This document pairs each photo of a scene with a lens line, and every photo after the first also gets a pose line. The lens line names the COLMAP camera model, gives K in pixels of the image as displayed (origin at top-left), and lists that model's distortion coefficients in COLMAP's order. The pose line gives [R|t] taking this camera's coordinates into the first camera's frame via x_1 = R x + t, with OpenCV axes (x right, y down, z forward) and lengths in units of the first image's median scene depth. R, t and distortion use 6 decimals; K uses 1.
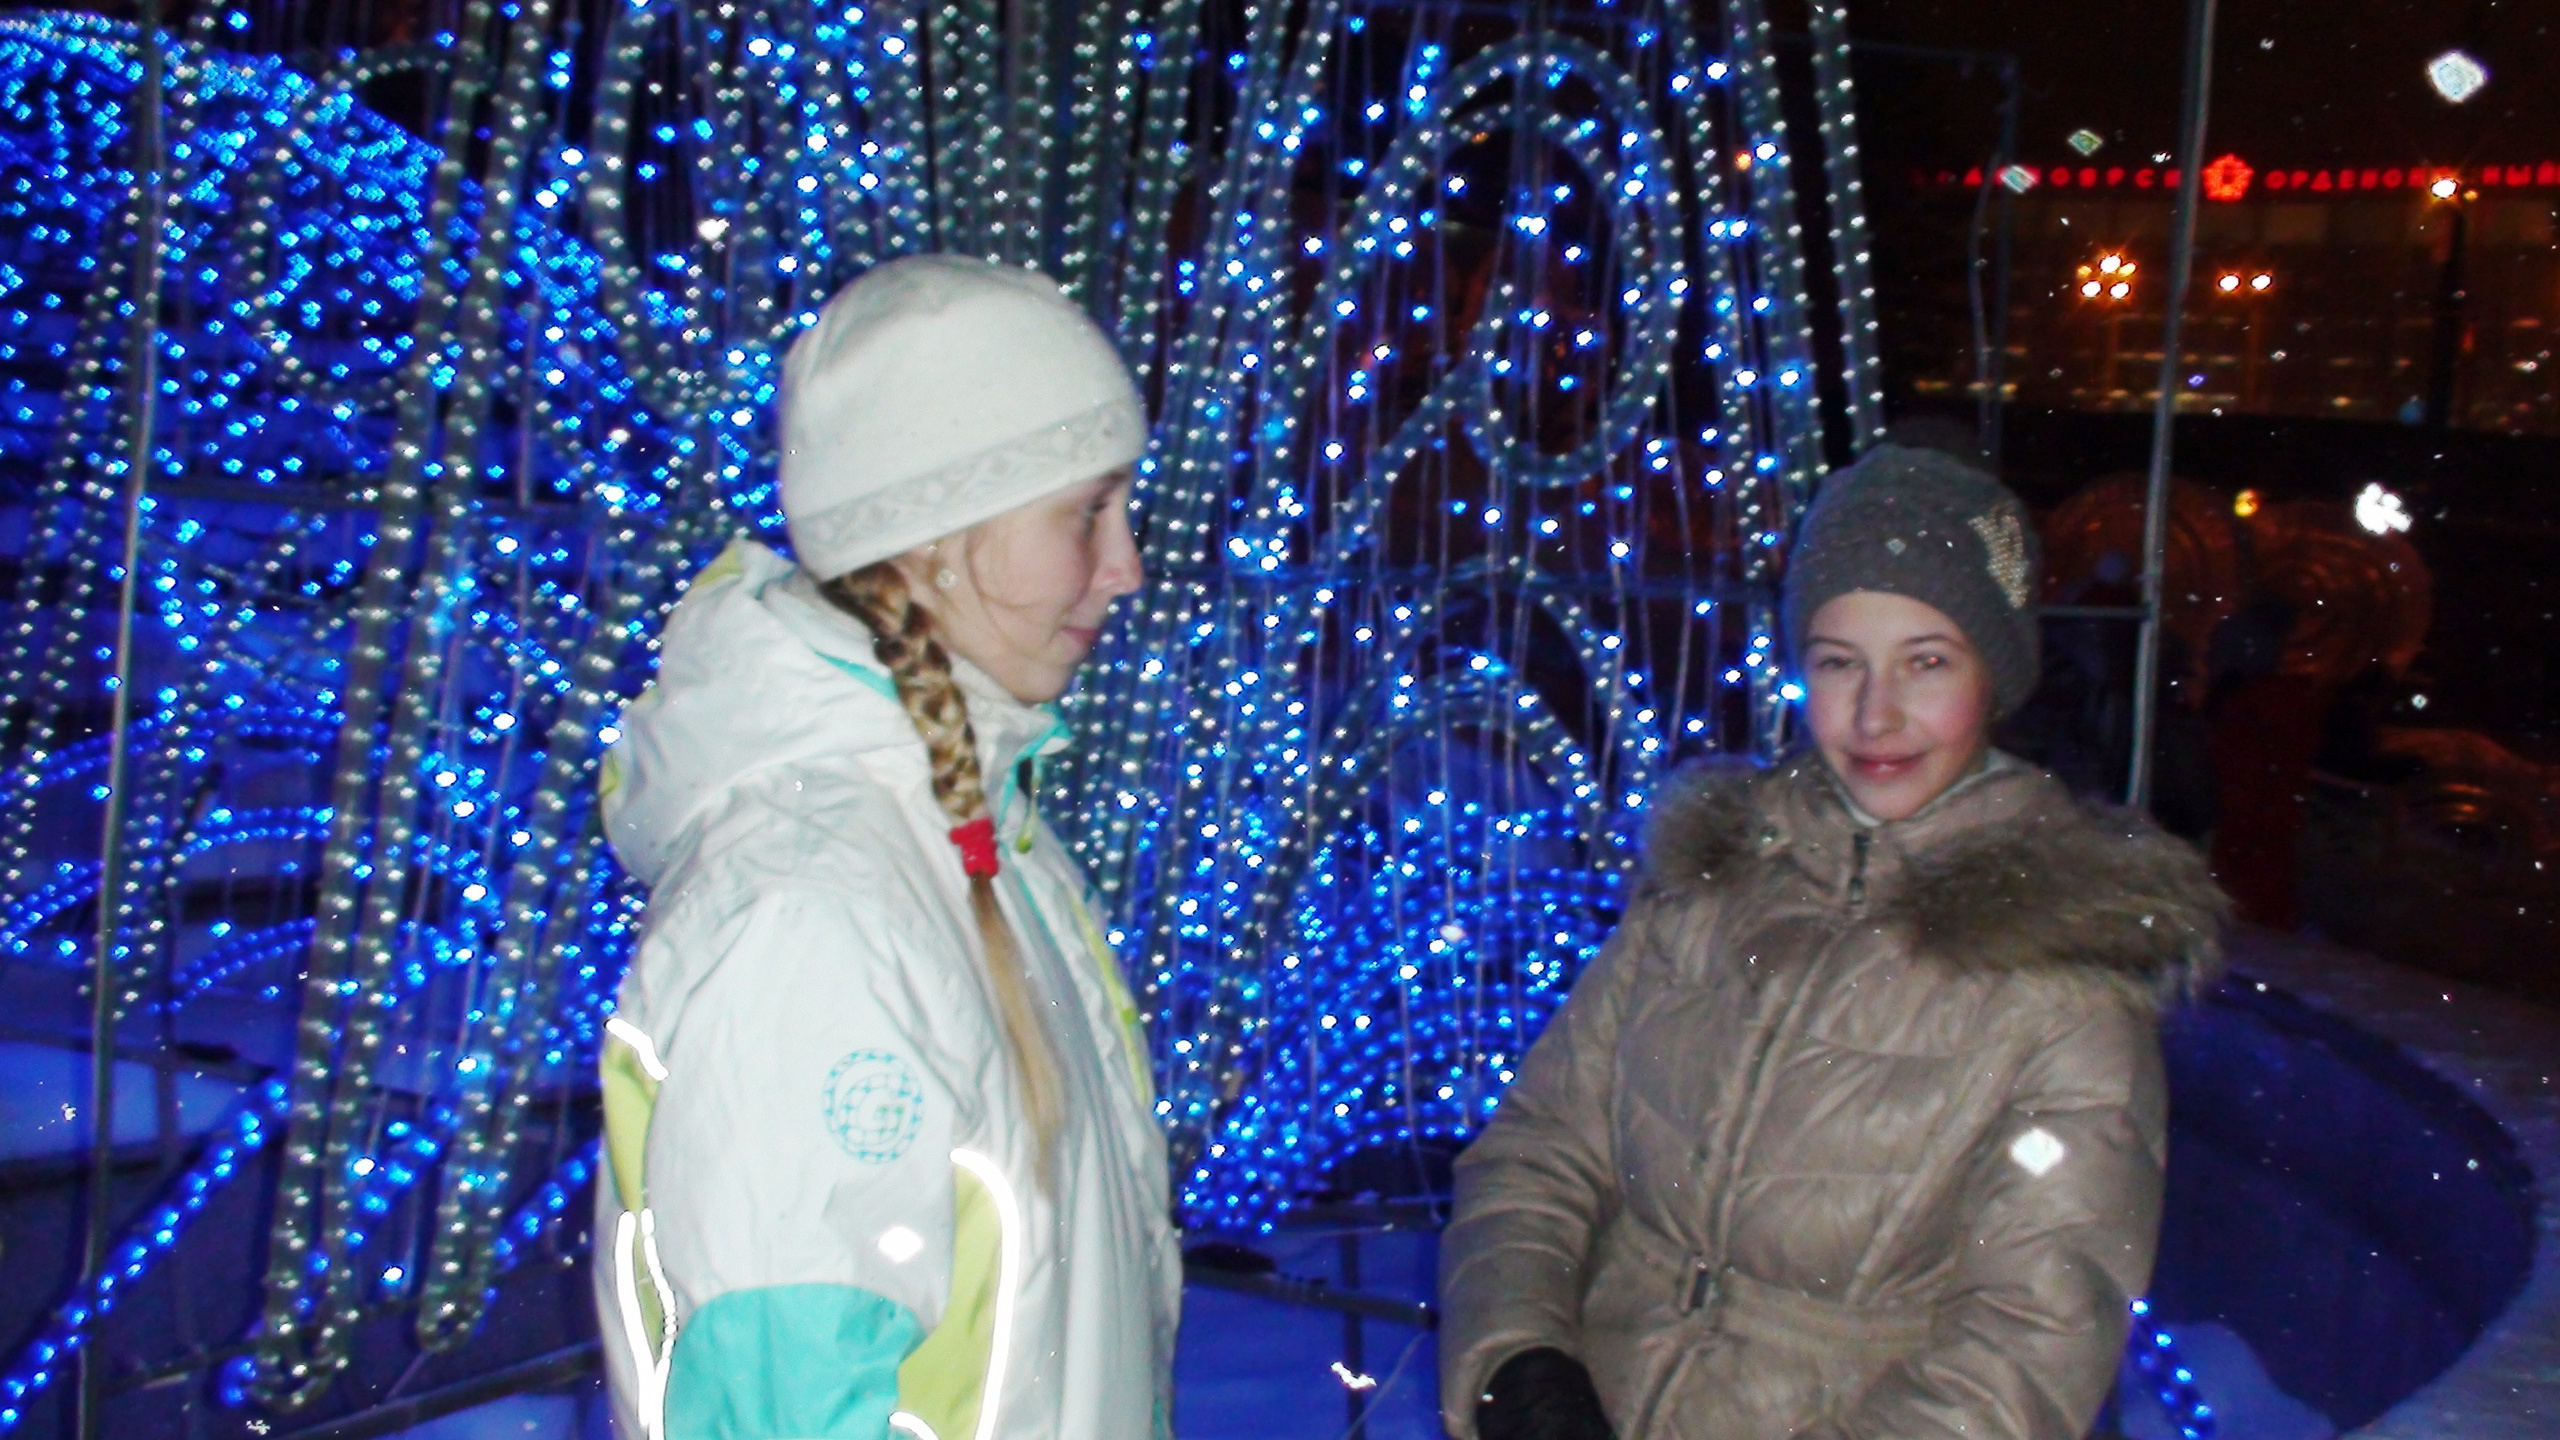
lens RADIAL K [[2876.1, 0, 1279.3], [0, 2876.1, 722.8], [0, 0, 1]] dist [-0.010721, 0.000000]
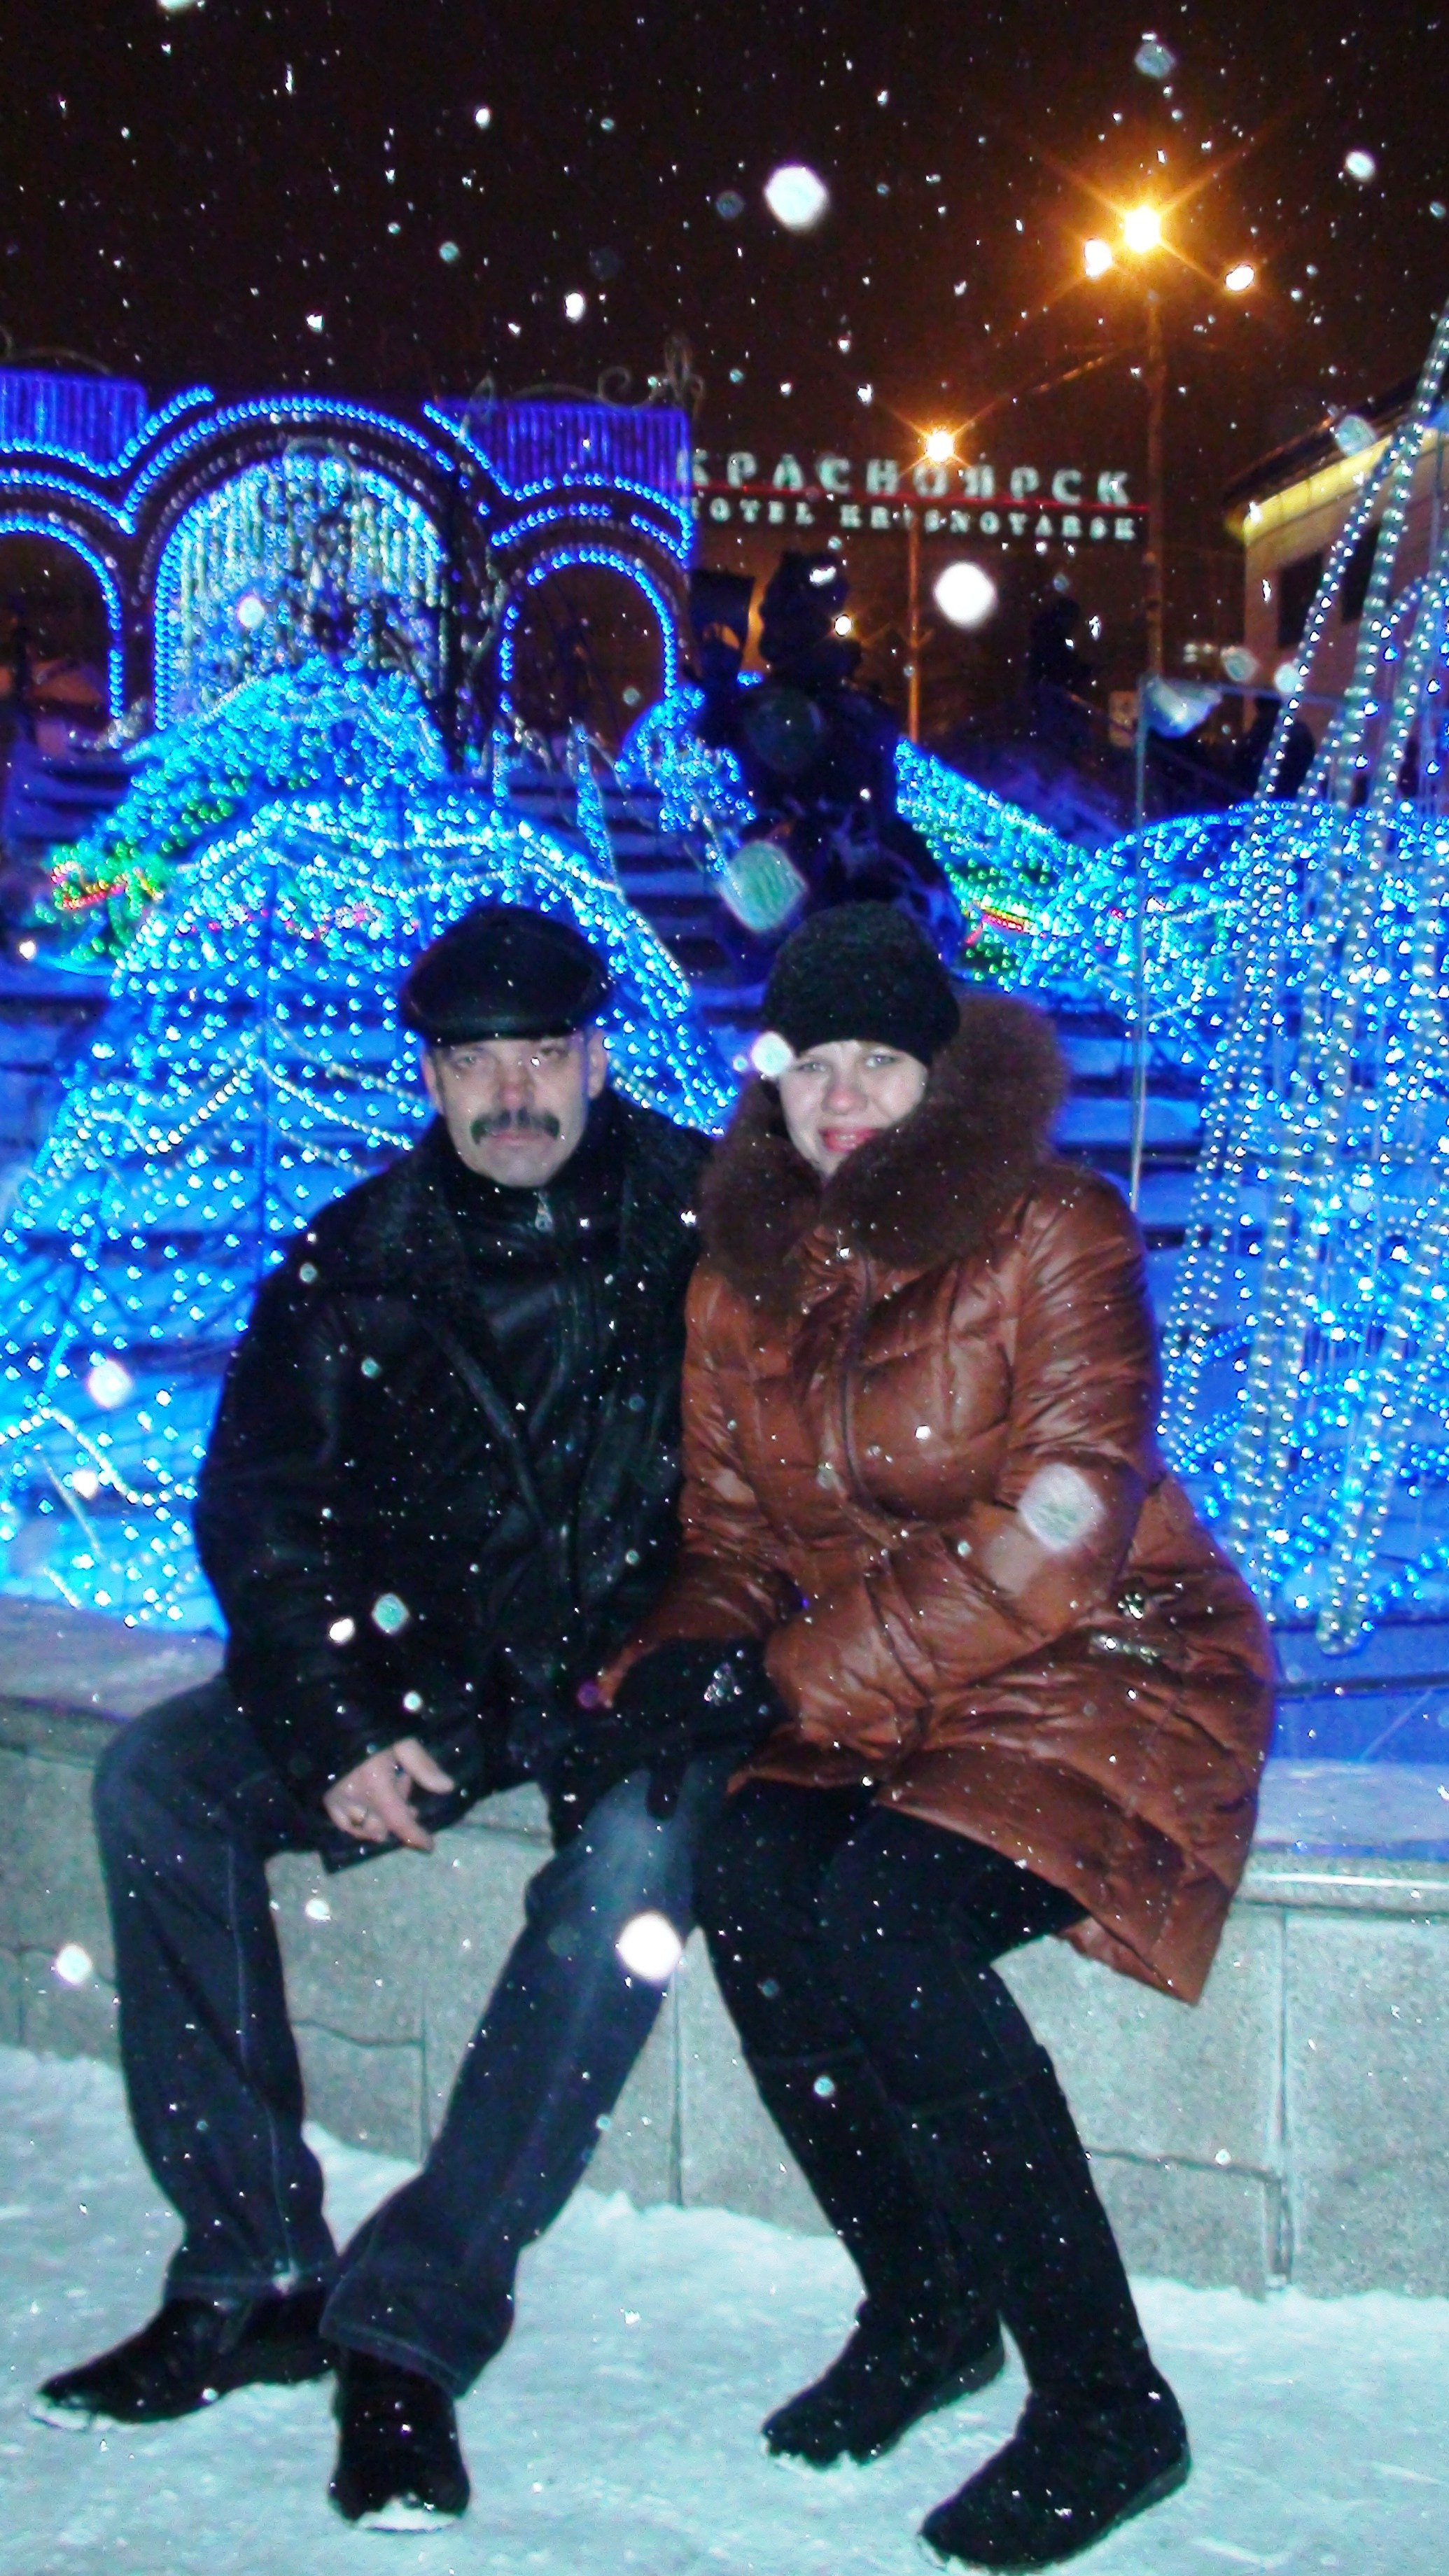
lens RADIAL K [[2894.1, 0, 743.7], [0, 2894.1, 1299.3], [0, 0, 1]] dist [-0.010721, 0.000000]
pose [[0.801457, -0.028288, -0.597382, 0.458594], [0.006931, 0.999253, -0.038020, 0.070754], [0.598012, 0.026331, 0.801055, -0.592234]]
